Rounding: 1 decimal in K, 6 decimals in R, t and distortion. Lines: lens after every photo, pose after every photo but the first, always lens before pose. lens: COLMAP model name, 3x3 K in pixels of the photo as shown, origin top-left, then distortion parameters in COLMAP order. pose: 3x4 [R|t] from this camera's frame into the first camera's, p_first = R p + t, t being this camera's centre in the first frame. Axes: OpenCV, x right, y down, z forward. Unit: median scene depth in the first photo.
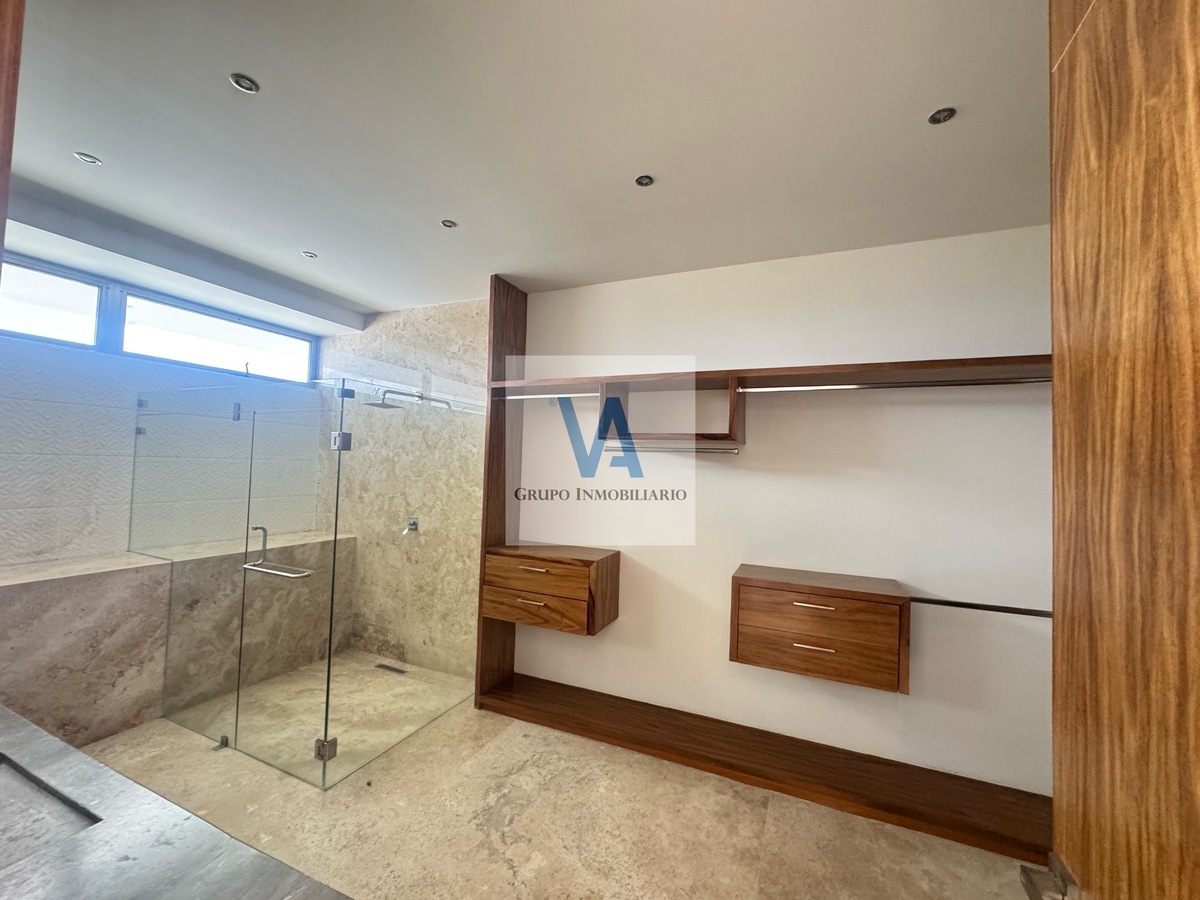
lens RADIAL K [[476.3, 0, 599.4], [0, 476.3, 449.7], [0, 0, 1]] dist [-0.005526, 0.000711]
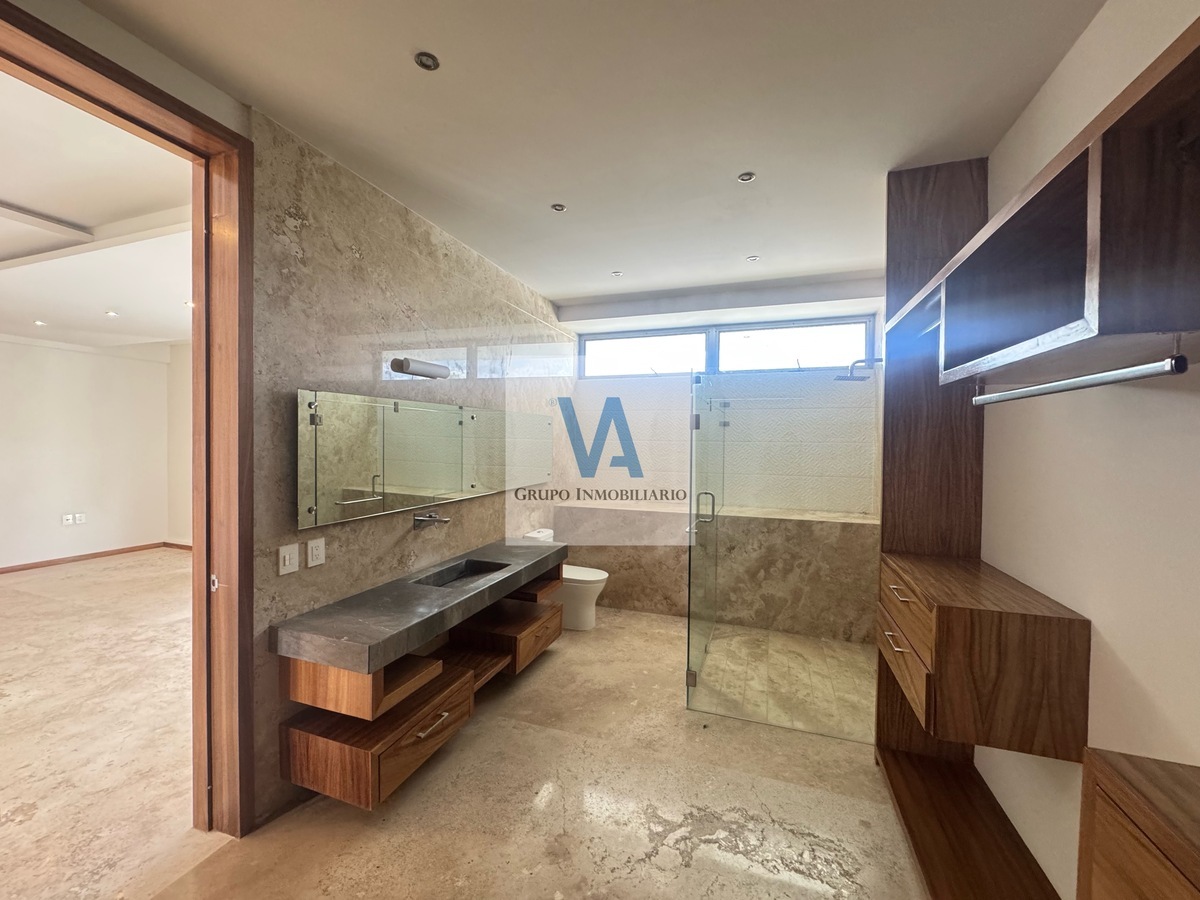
lens RADIAL K [[476.3, 0, 599.7], [0, 476.3, 448.2], [0, 0, 1]] dist [-0.005526, 0.000711]
pose [[0.083219, -0.012605, -0.996452, 0.457149], [0.028025, 0.999554, -0.010304, 0.040021], [0.996137, -0.027068, 0.083535, 0.502436]]
